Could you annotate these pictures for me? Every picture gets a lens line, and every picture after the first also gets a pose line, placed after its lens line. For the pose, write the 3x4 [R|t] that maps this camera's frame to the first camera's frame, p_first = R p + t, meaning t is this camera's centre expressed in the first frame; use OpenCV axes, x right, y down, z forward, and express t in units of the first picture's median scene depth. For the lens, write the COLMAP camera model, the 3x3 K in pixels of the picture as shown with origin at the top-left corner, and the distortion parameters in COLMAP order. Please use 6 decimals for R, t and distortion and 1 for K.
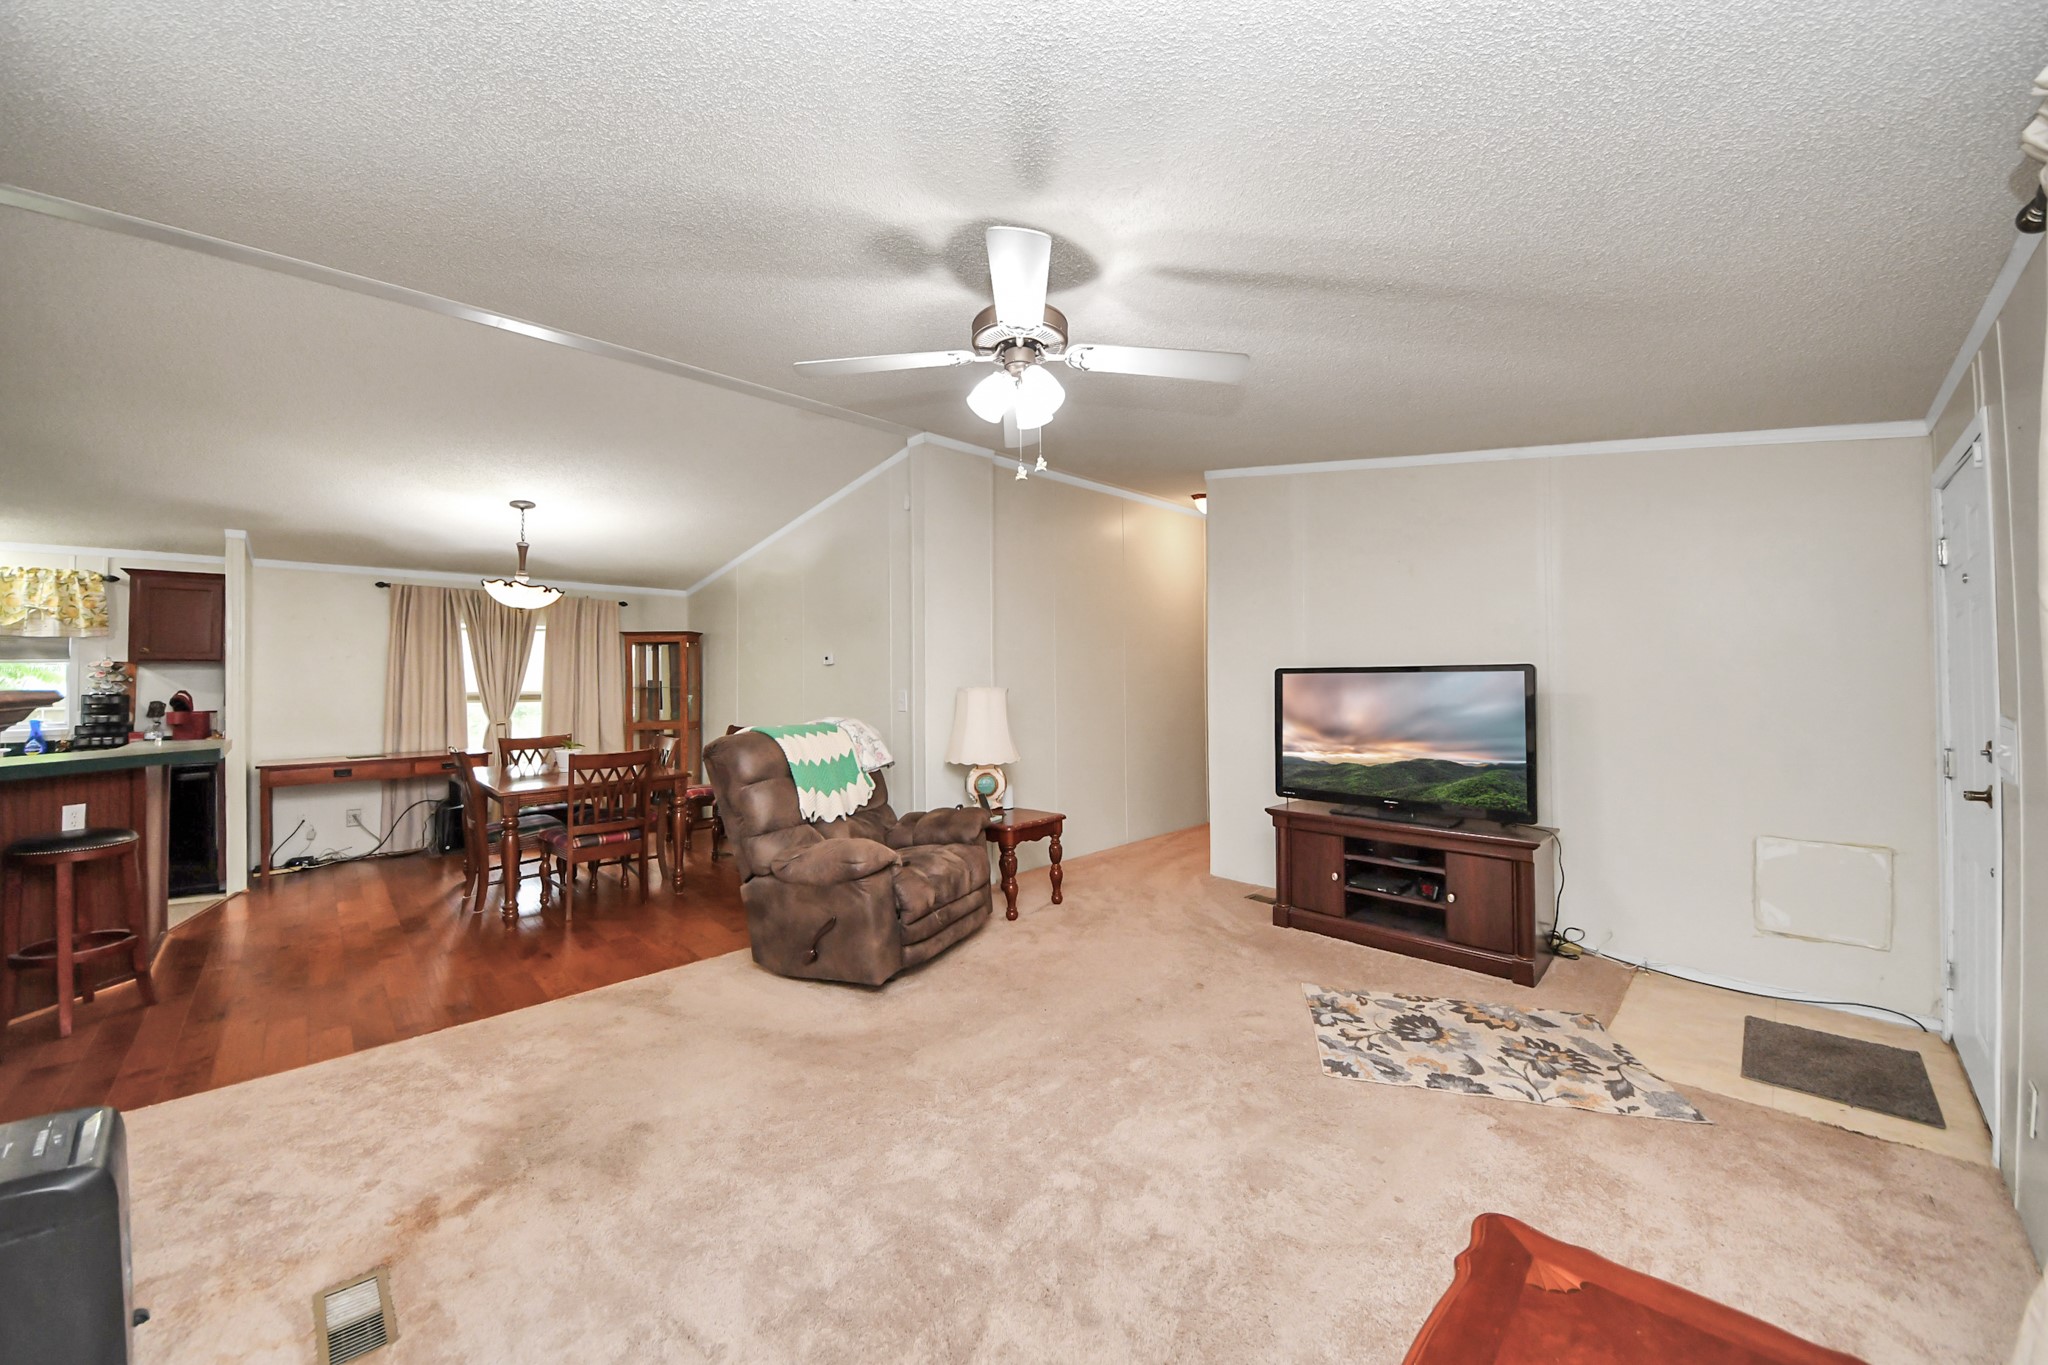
lens RADIAL K [[734.5, 0, 1001.5], [0, 734.5, 674.3], [0, 0, 1]] dist [0.020849, -0.013871]
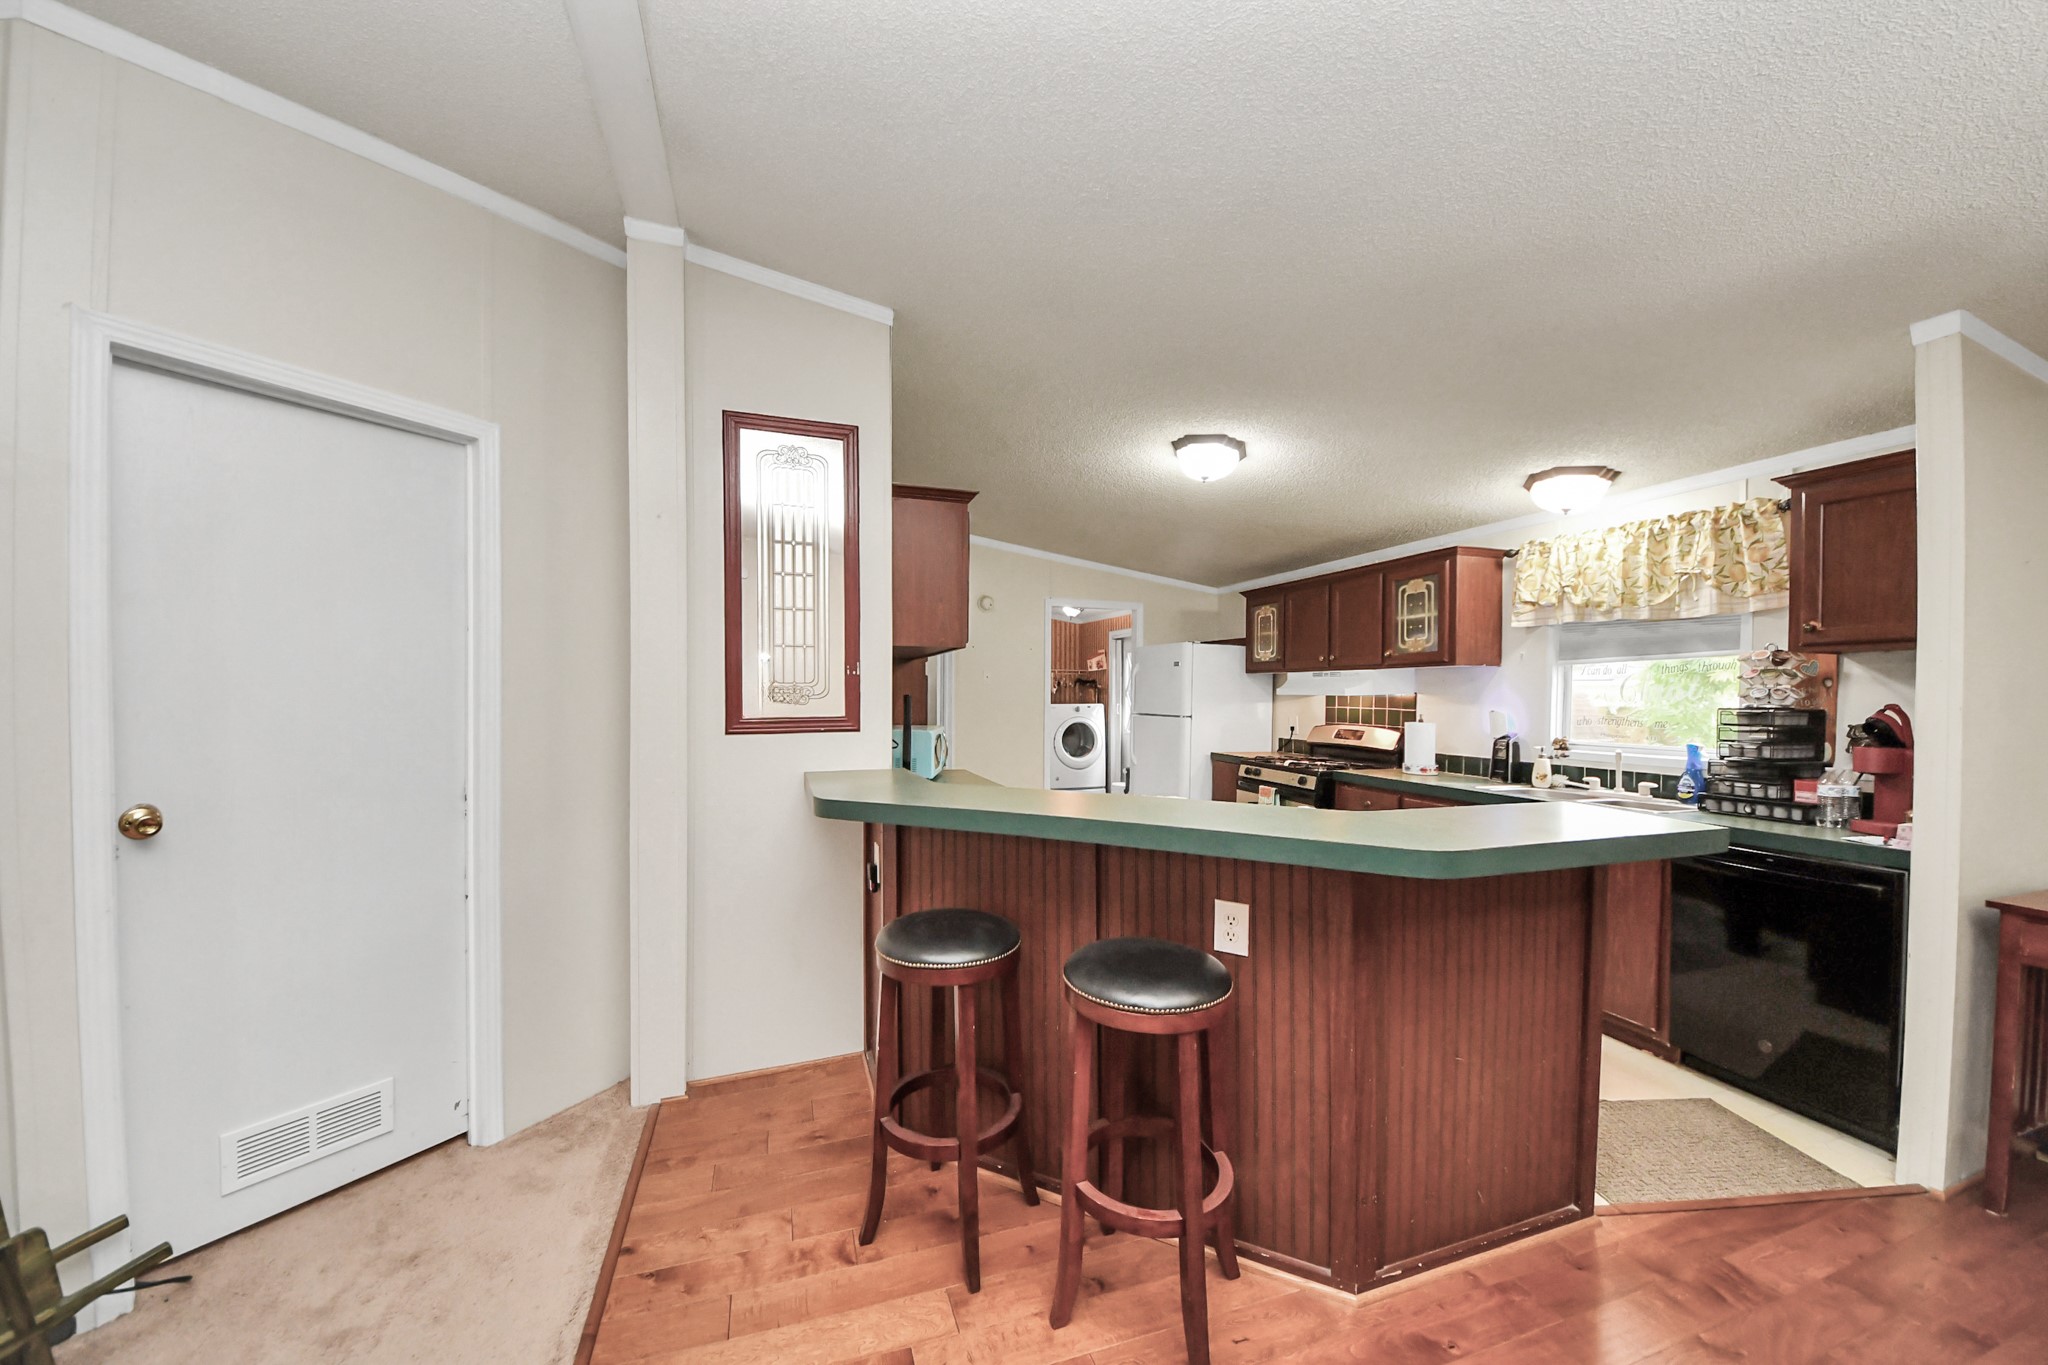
lens RADIAL K [[729.1, 0, 996.1], [0, 729.1, 702.2], [0, 0, 1]] dist [-0.015725, -0.009044]
pose [[-0.434955, 0.017495, -0.900282, -0.764053], [0.005430, 0.999844, 0.016807, 0.015621], [0.900436, 0.002422, -0.434982, 1.140180]]
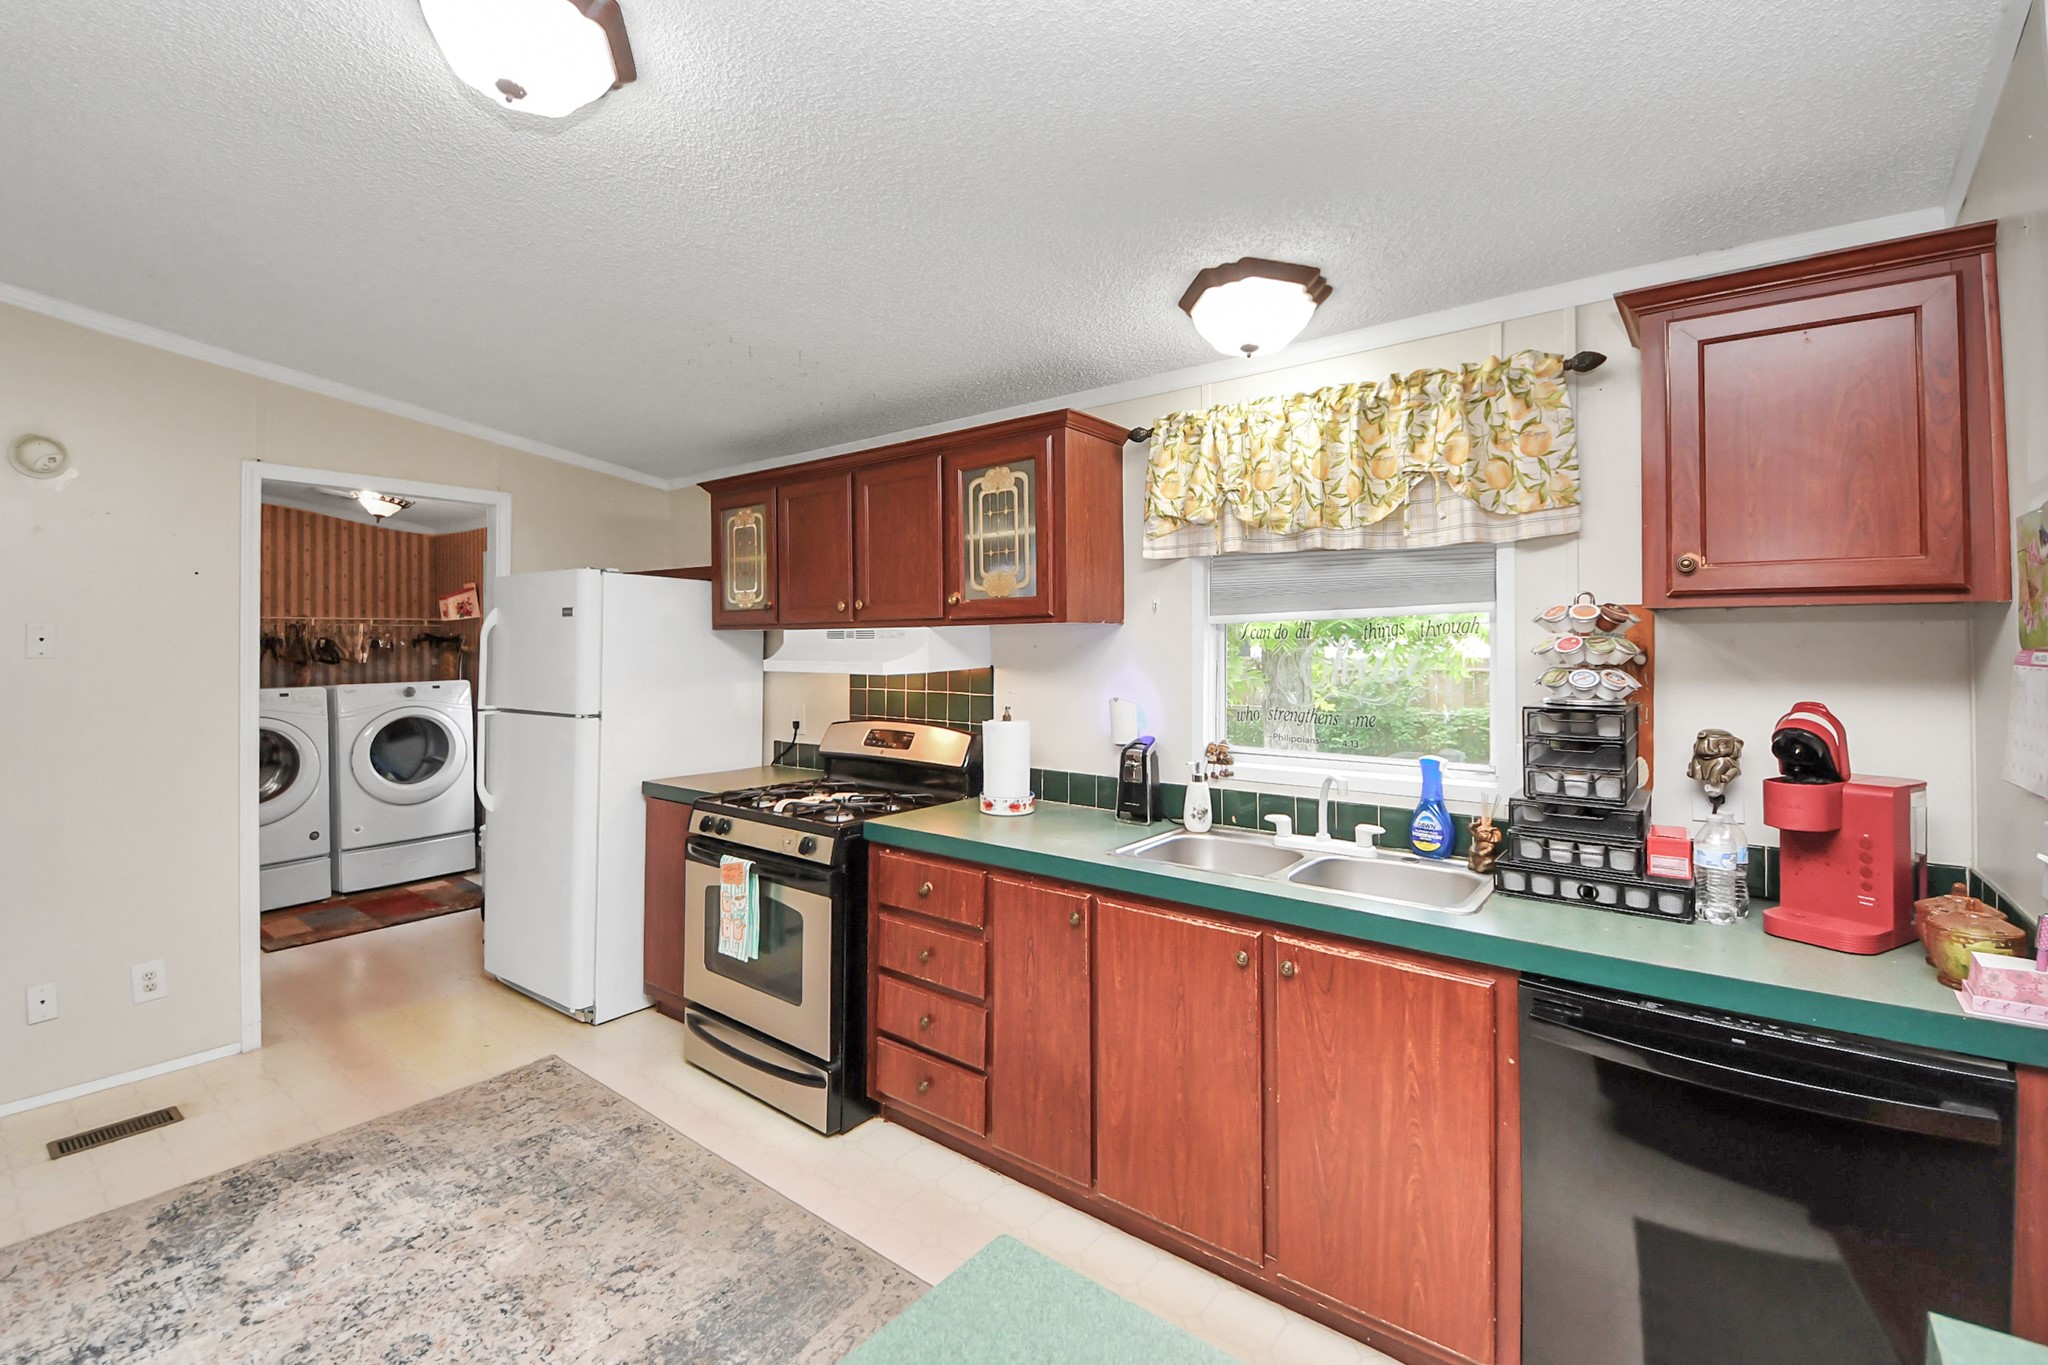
lens RADIAL K [[867.6, 0, 1014.2], [0, 867.6, 631.1], [0, 0, 1]] dist [0.017171, -0.000320]
pose [[0.173748, -0.009710, -0.984742, -1.433096], [0.008989, 0.999925, -0.008274, -0.007837], [0.984749, -0.007415, 0.173823, 1.114172]]
